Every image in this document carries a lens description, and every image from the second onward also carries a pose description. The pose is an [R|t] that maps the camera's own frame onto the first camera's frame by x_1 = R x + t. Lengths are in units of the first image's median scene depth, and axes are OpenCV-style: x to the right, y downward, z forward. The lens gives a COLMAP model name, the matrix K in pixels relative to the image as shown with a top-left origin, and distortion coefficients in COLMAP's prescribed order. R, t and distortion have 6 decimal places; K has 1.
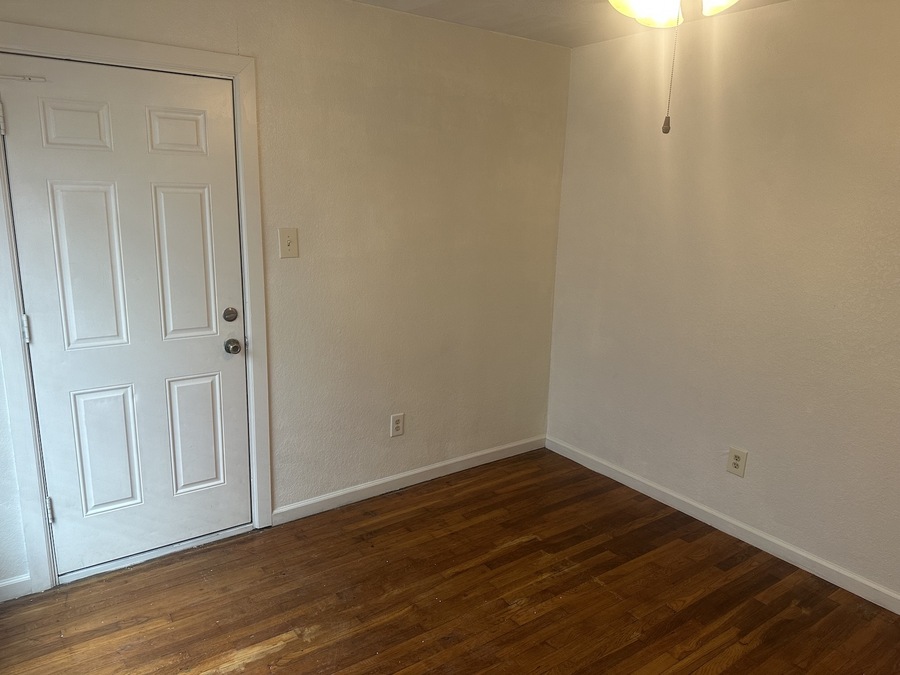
lens RADIAL K [[641.2, 0, 447.8], [0, 641.2, 333.0], [0, 0, 1]] dist [0.046531, -0.043406]
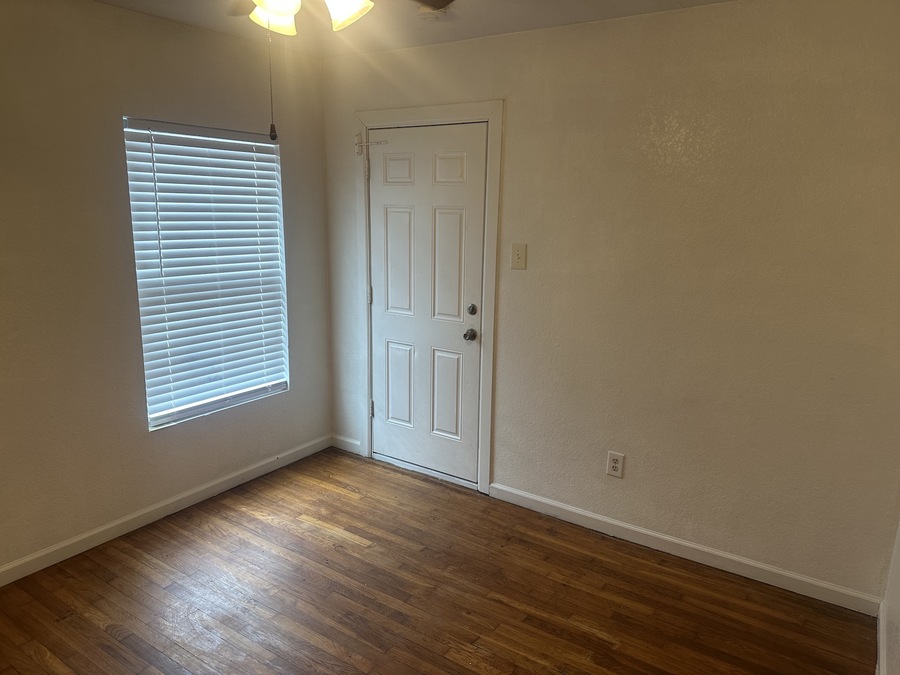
lens RADIAL K [[641.2, 0, 445.9], [0, 641.2, 337.0], [0, 0, 1]] dist [0.046531, -0.043406]
pose [[0.345492, 0.179395, -0.921115, 0.793537], [-0.215612, 0.970473, 0.108136, -0.098601], [0.913316, 0.161243, 0.373971, 0.490001]]
